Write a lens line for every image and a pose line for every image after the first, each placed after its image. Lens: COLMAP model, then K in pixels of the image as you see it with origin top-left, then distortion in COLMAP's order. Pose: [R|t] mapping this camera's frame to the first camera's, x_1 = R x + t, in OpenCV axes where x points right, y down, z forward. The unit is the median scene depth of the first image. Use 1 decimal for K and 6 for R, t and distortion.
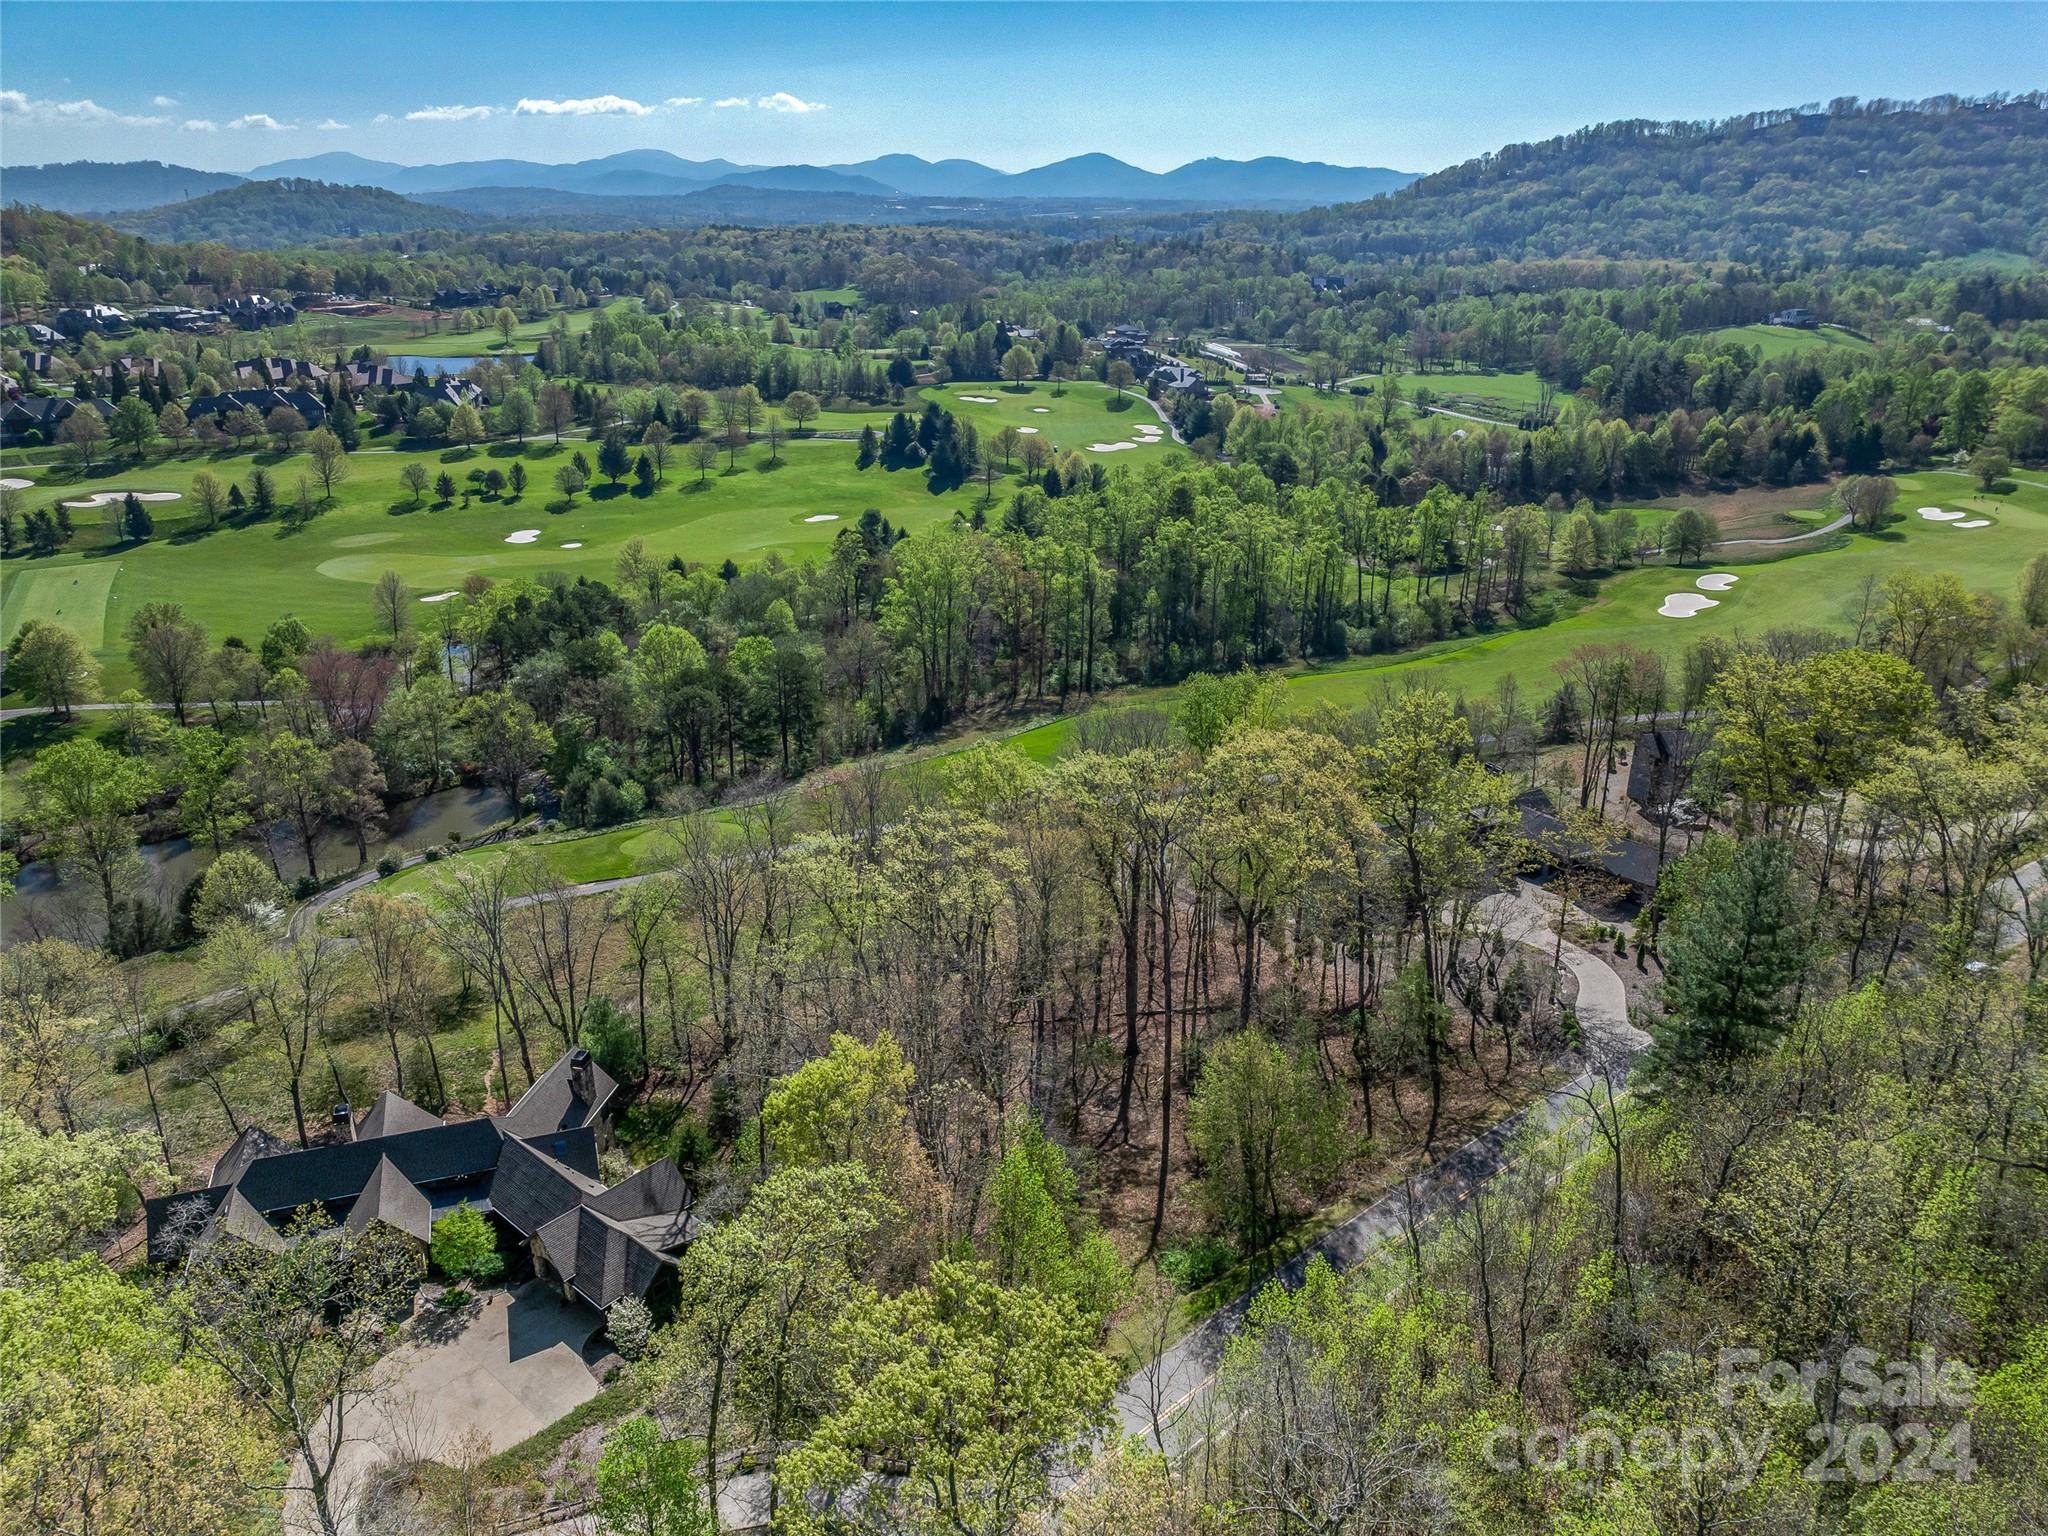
lens RADIAL K [[1453.5, 0, 1018.2], [0, 1453.5, 755.0], [0, 0, 1]] dist [-0.051413, 0.029043]
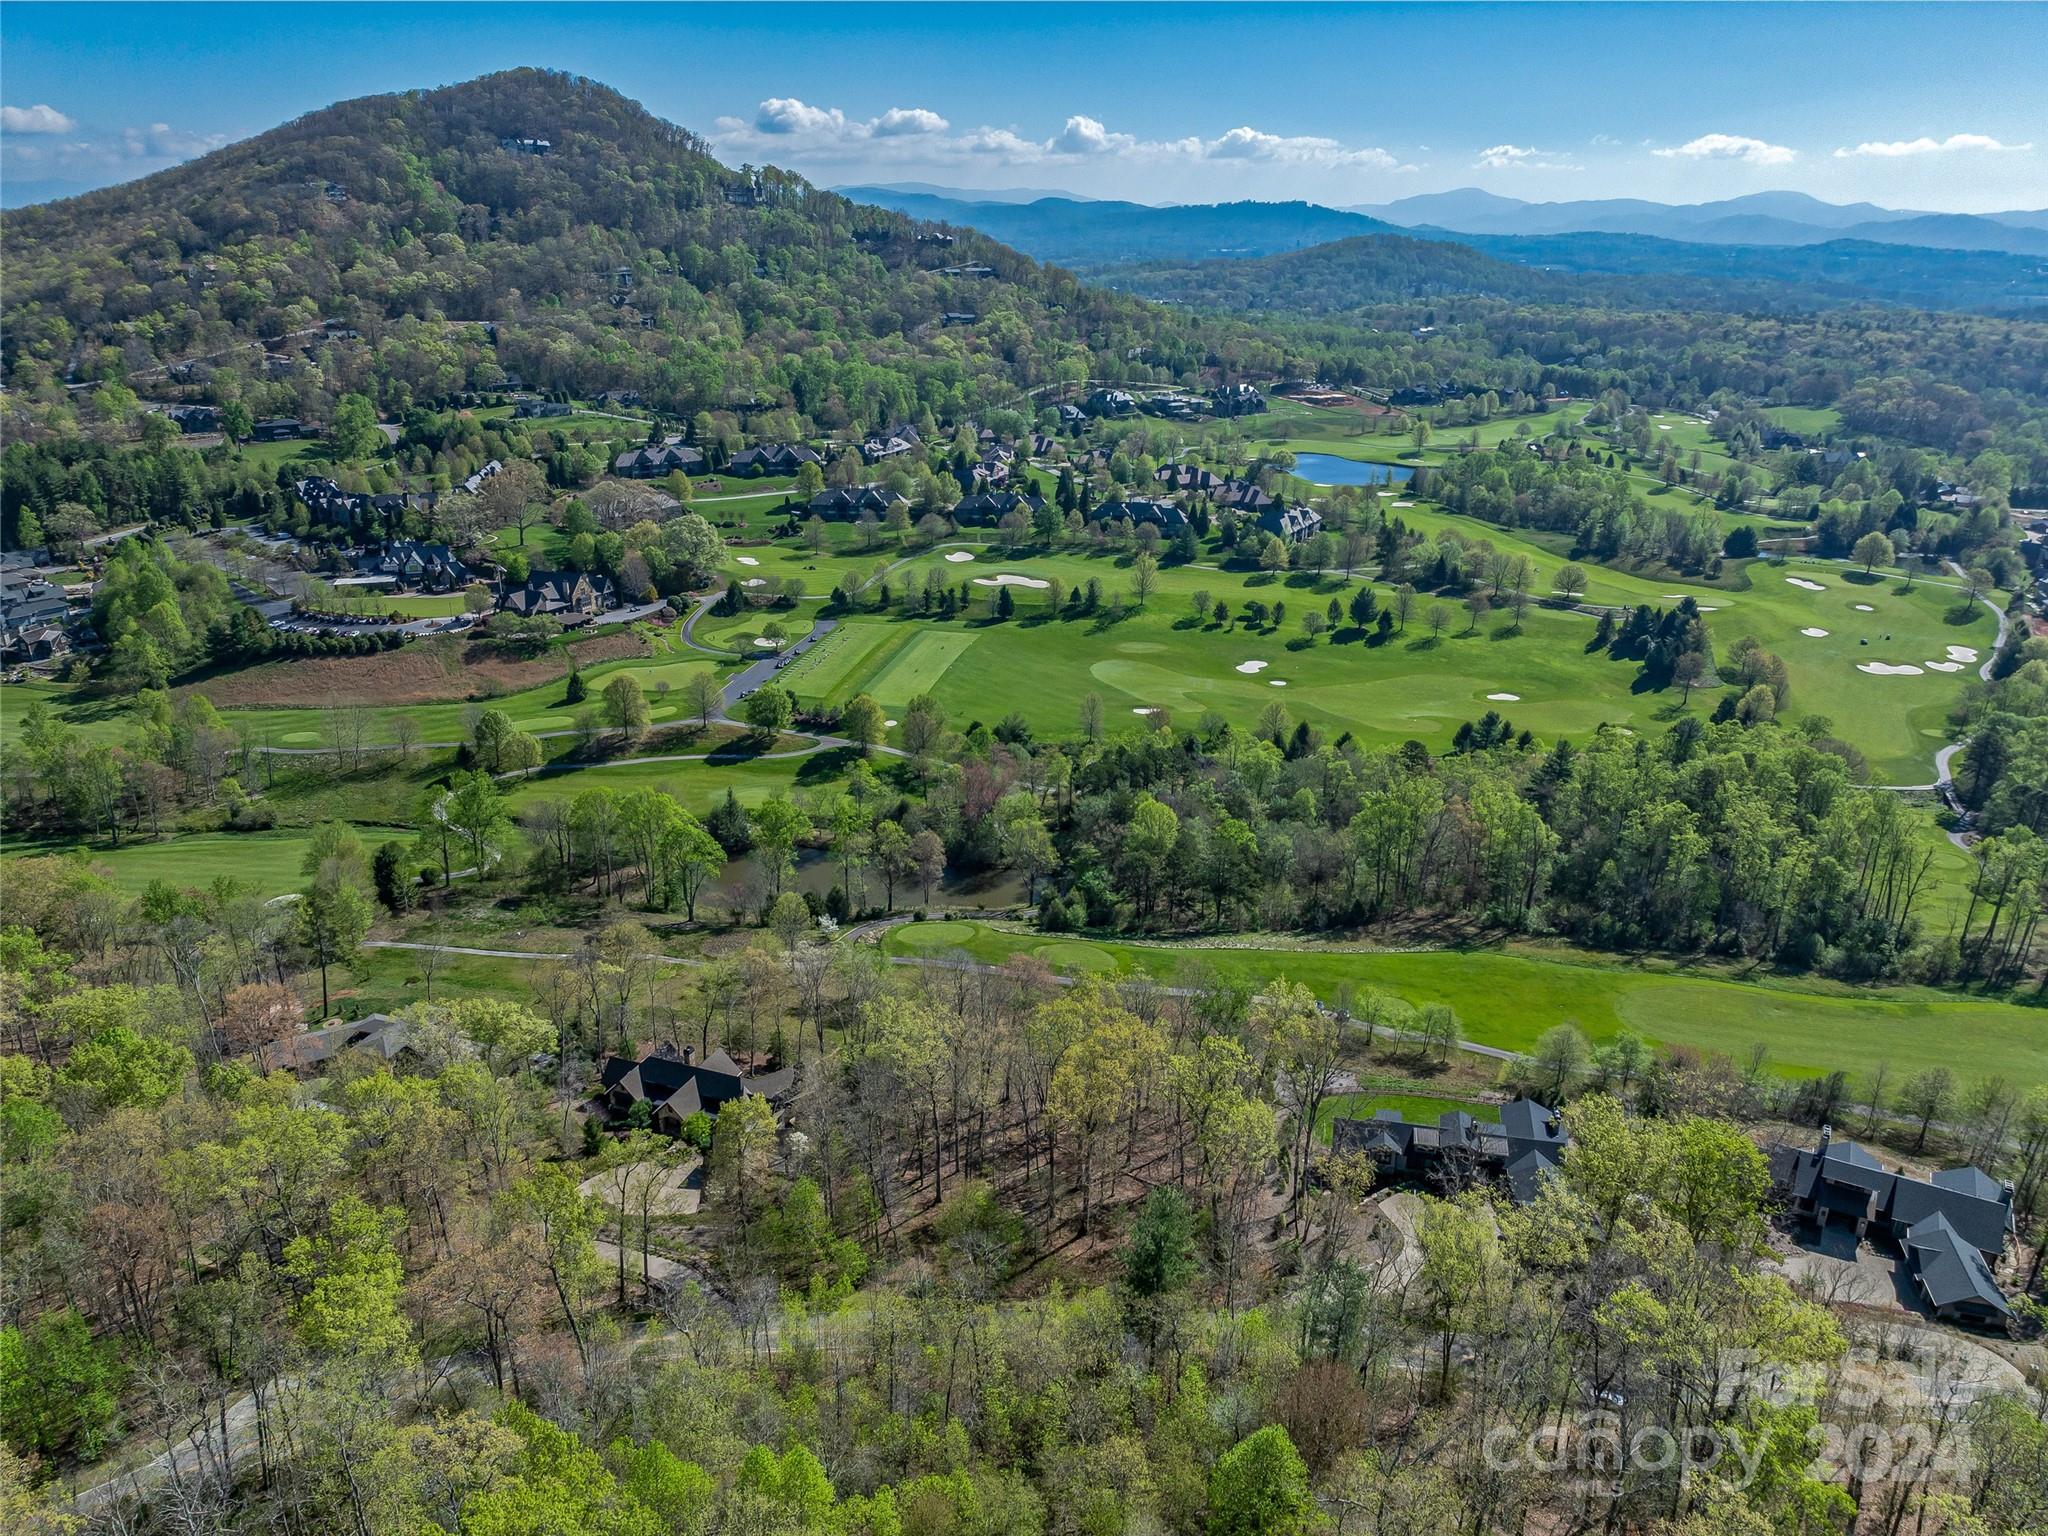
lens RADIAL K [[1453.5, 0, 1023.6], [0, 1453.5, 777.8], [0, 0, 1]] dist [-0.051413, 0.029043]
pose [[0.766270, 0.234479, -0.598206, 0.243080], [-0.238070, 0.968377, 0.074621, -0.092698], [0.596786, 0.085235, 0.797861, -0.092734]]
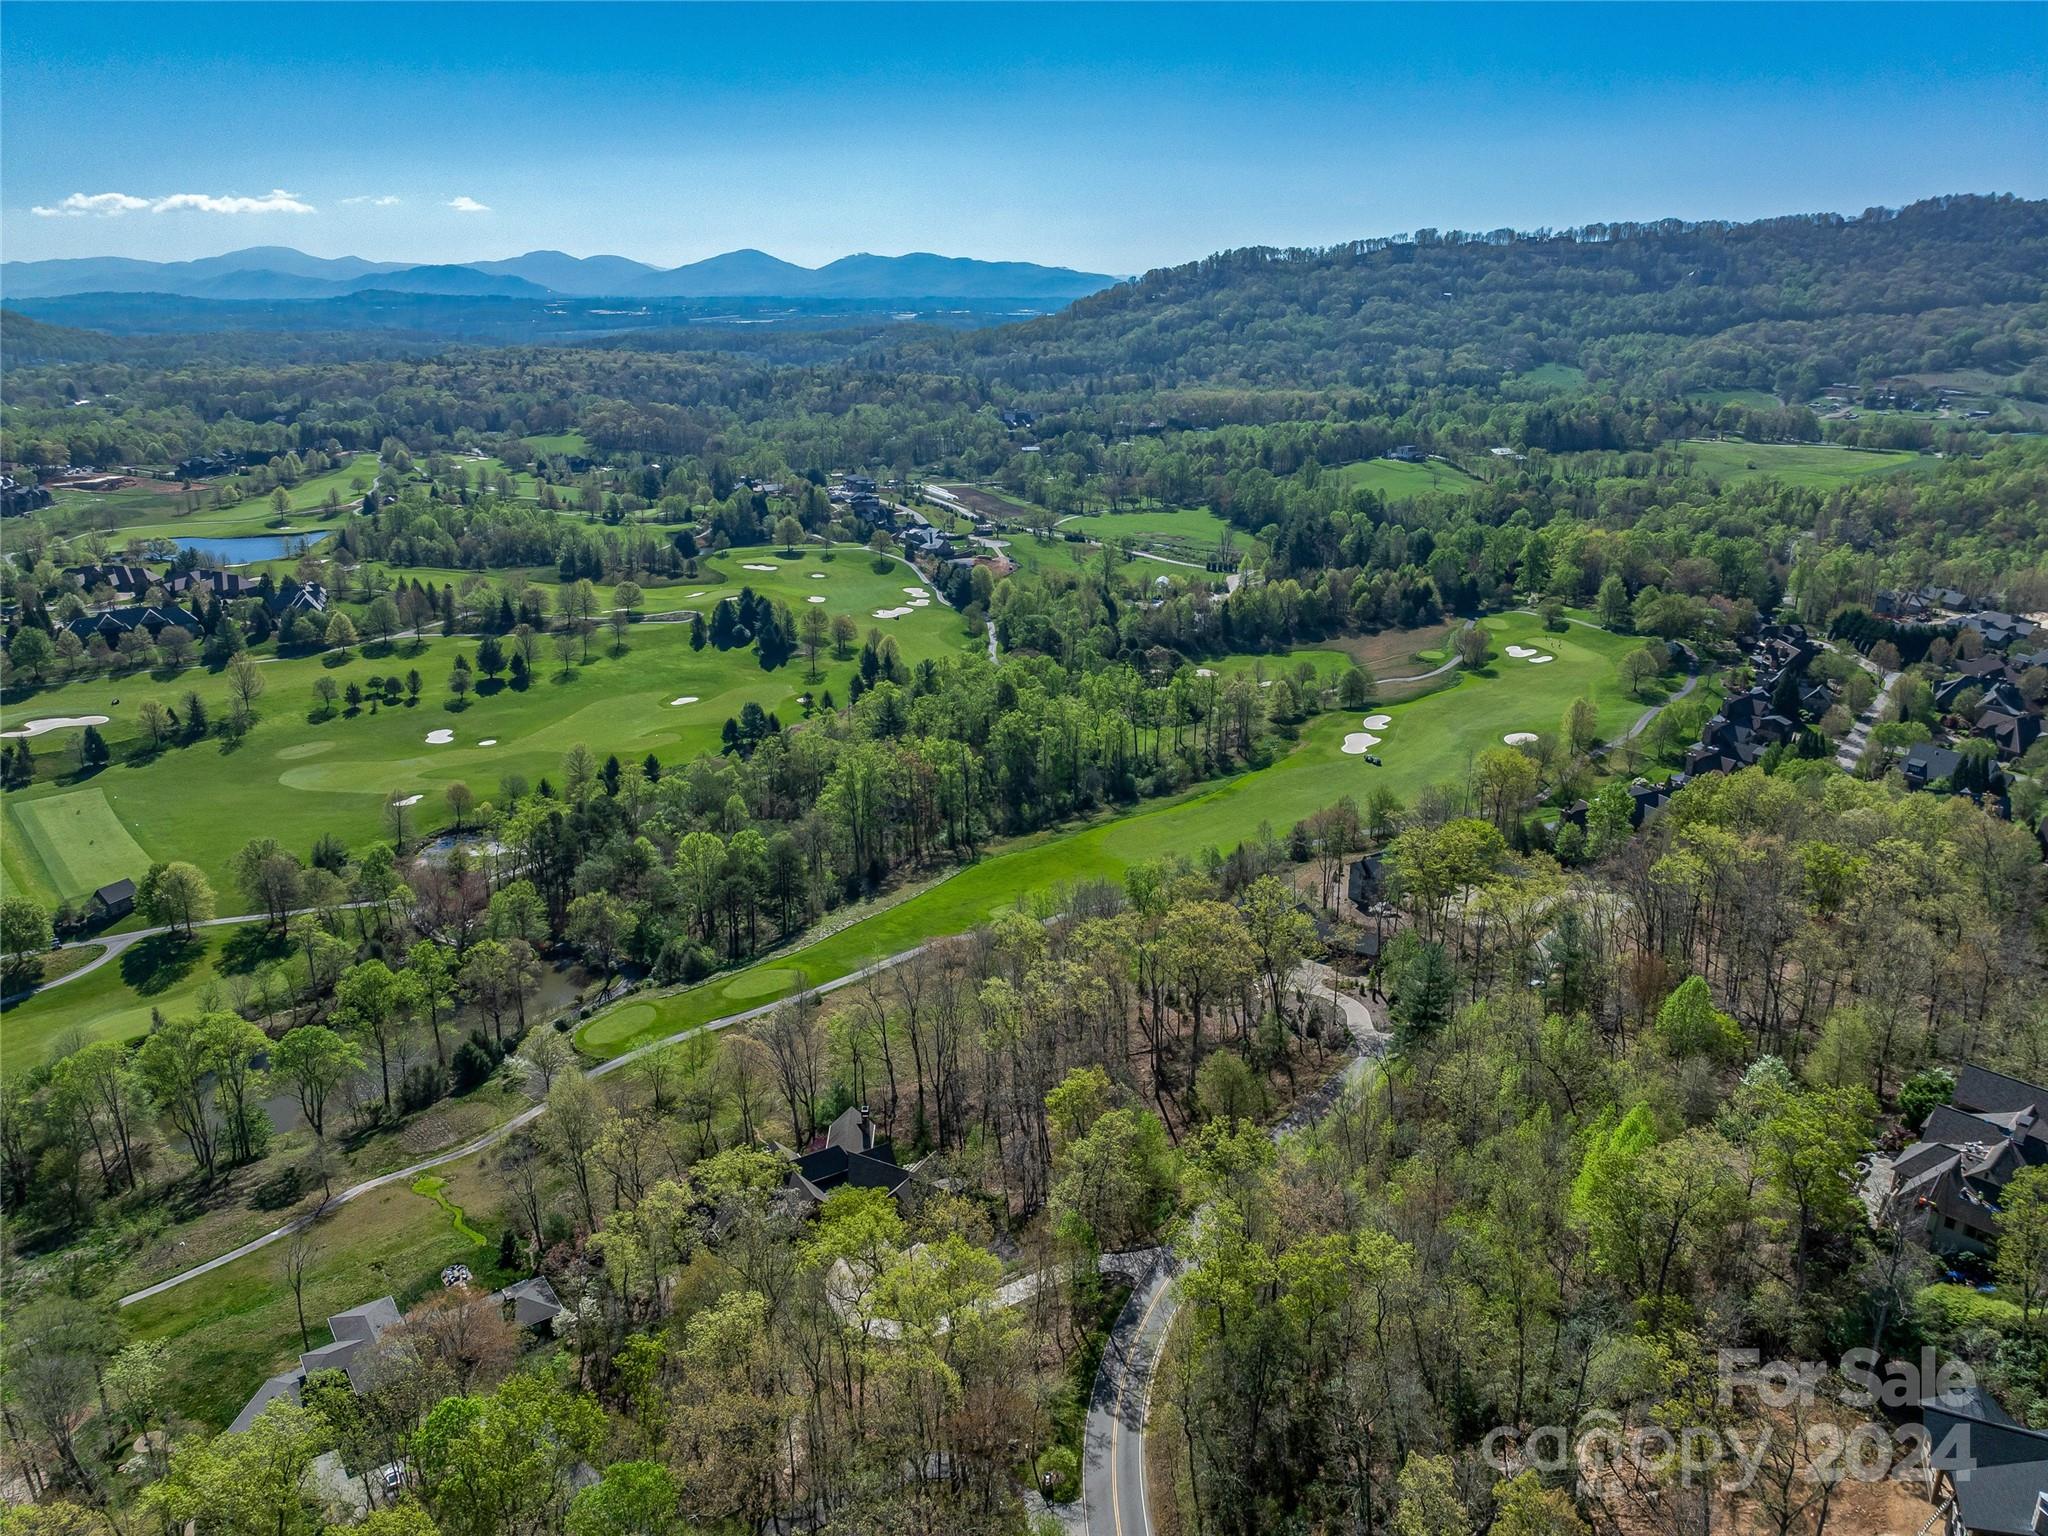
lens RADIAL K [[1453.5, 0, 1008.1], [0, 1453.5, 773.7], [0, 0, 1]] dist [-0.051413, 0.029043]
pose [[0.975438, -0.075697, 0.206858, -0.118480], [0.084277, 0.995897, -0.032973, -0.037068], [-0.203513, 0.049596, 0.977815, -0.224858]]
